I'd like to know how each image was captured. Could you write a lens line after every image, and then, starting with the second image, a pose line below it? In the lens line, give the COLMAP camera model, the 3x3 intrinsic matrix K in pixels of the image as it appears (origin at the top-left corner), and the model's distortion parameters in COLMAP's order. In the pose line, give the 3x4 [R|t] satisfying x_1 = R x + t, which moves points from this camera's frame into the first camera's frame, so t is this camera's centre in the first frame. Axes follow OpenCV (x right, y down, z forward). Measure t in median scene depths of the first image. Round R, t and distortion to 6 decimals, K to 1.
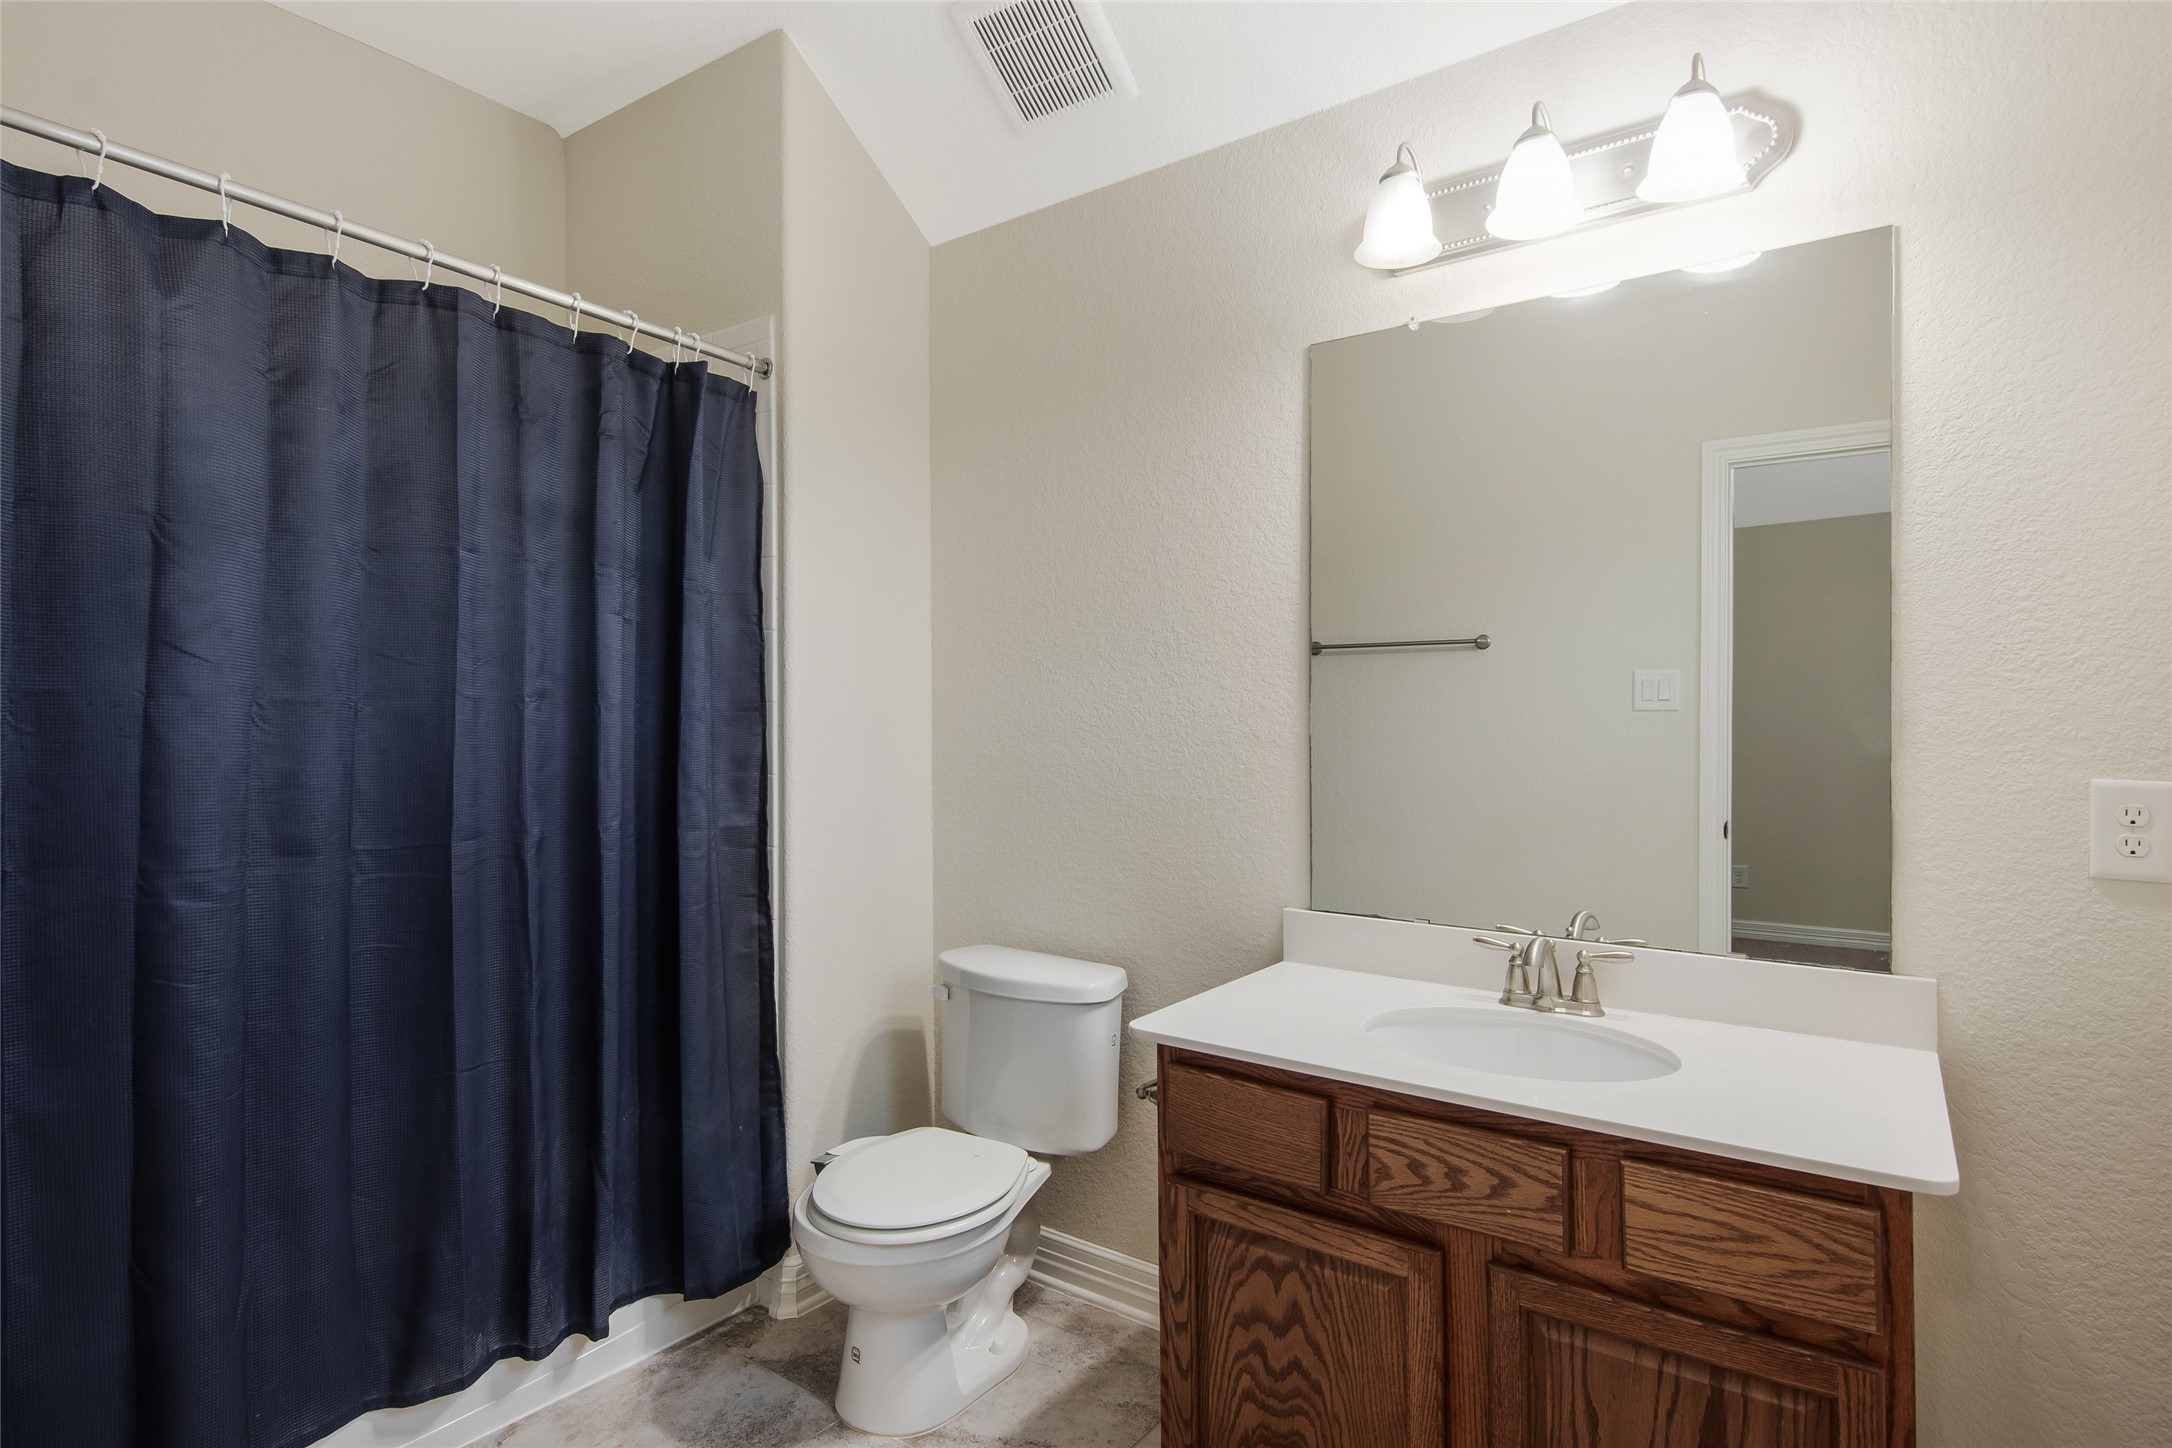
lens RADIAL K [[1187.6, 0, 1086.0], [0, 1187.6, 724.0], [0, 0, 1]] dist [0.027645, 0.000626]
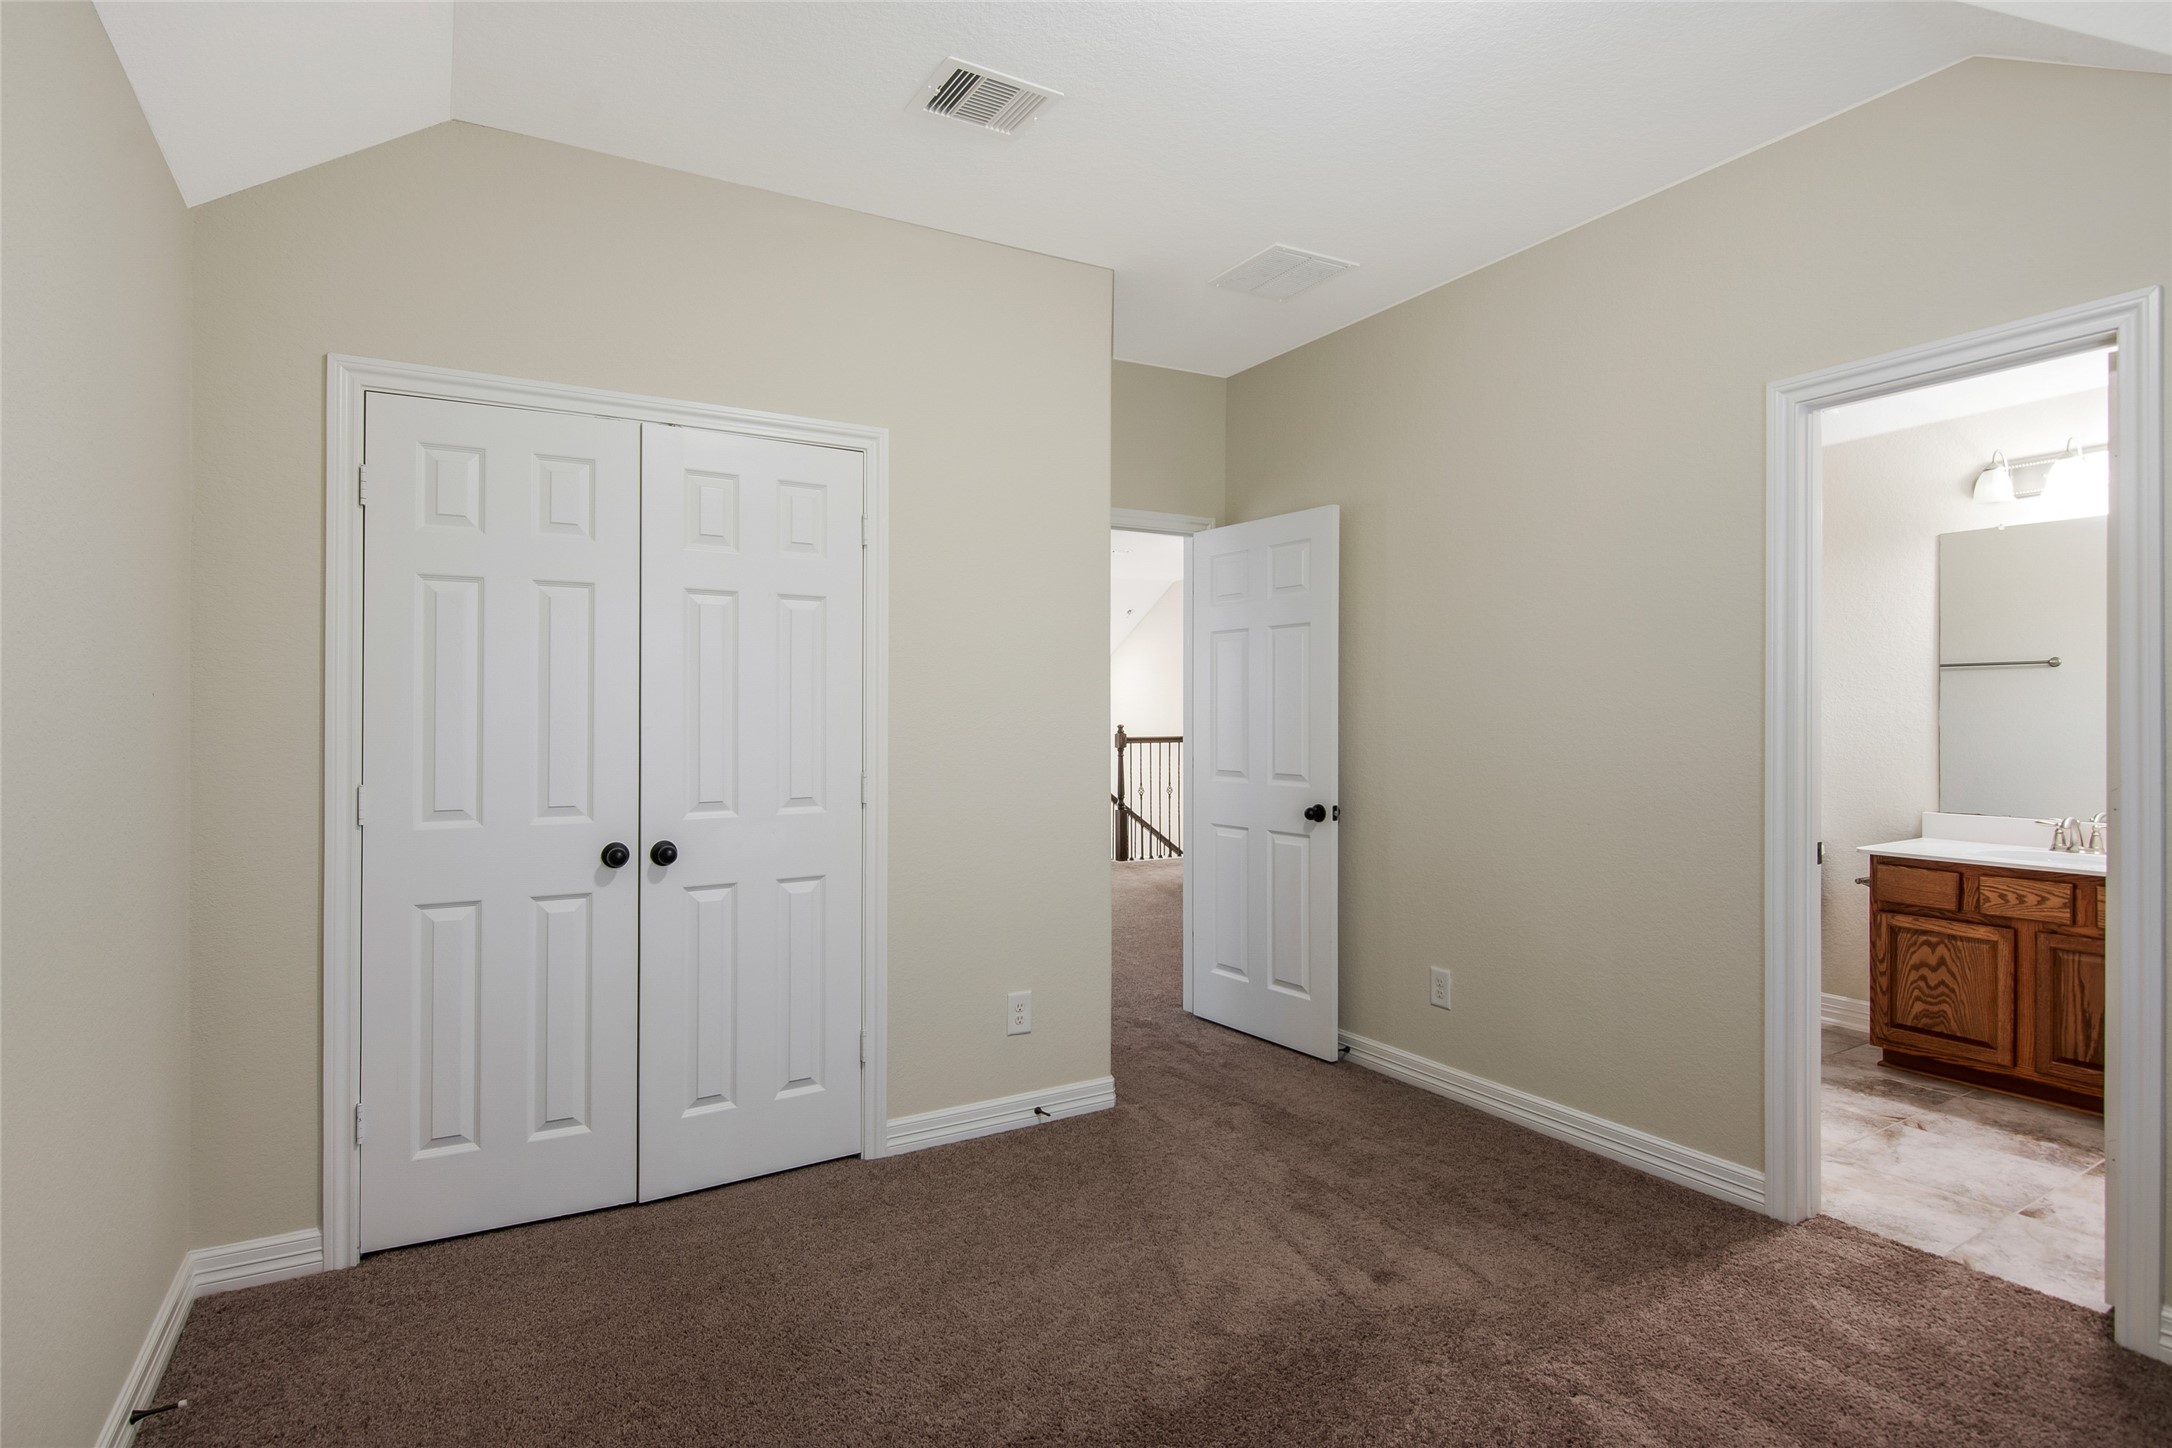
lens RADIAL K [[1239.4, 0, 1086.0], [0, 1239.4, 724.0], [0, 0, 1]] dist [-0.001982, -0.000883]
pose [[0.934872, 0.001243, -0.354982, -0.564221], [0.000886, 0.999983, 0.005834, -0.005186], [0.354983, -0.005768, 0.934855, -1.982655]]
